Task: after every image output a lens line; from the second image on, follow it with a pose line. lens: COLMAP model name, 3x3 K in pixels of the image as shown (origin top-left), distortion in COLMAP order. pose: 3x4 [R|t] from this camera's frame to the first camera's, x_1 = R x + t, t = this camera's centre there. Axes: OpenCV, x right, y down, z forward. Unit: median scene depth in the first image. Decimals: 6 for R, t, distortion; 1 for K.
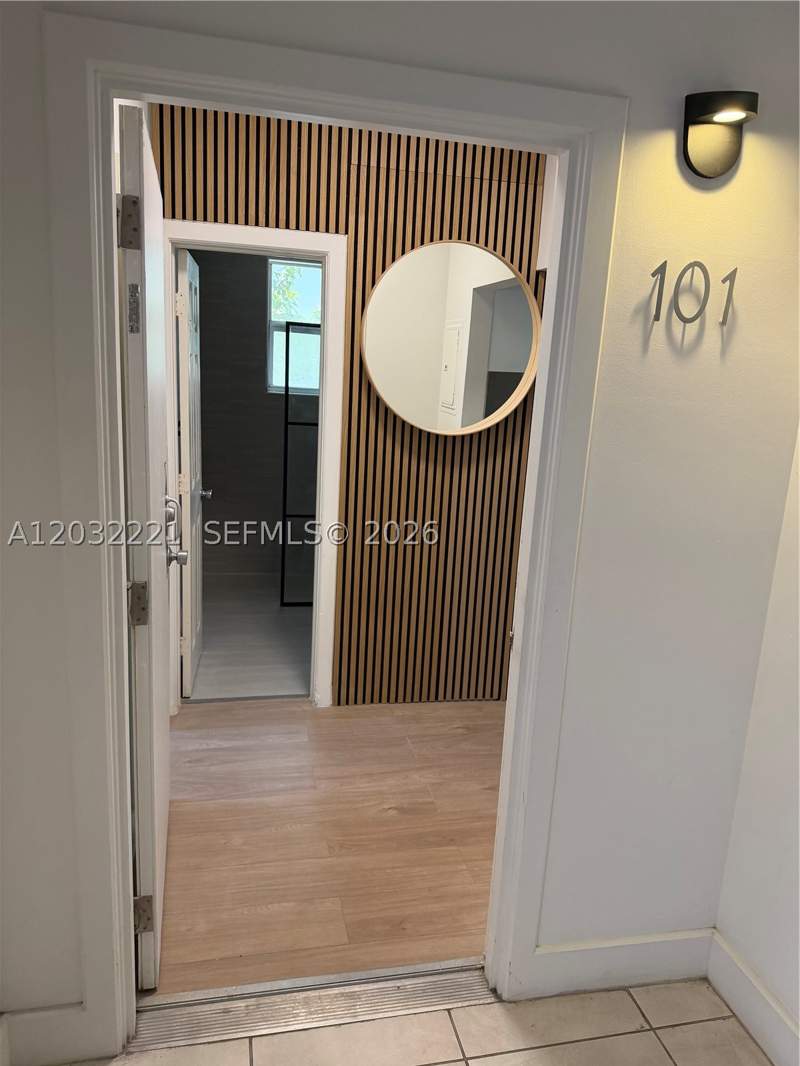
lens RADIAL K [[744.5, 0, 400.0], [0, 744.5, 533.0], [0, 0, 1]] dist [0.064479, -0.000716]
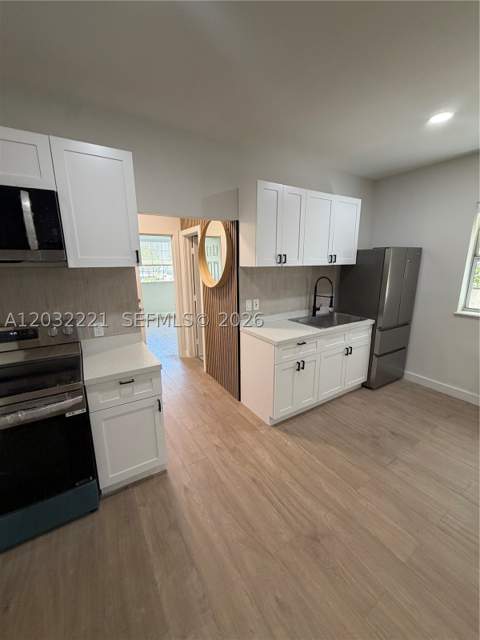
lens RADIAL K [[255.5, 0, 241.1], [0, 255.5, 318.5], [0, 0, 1]] dist [0.000004, 0.000325]
pose [[0.334134, 0.141558, -0.931835, 1.012281], [-0.173061, 0.981063, 0.086981, -0.122660], [0.926501, 0.132201, 0.352305, 0.784219]]
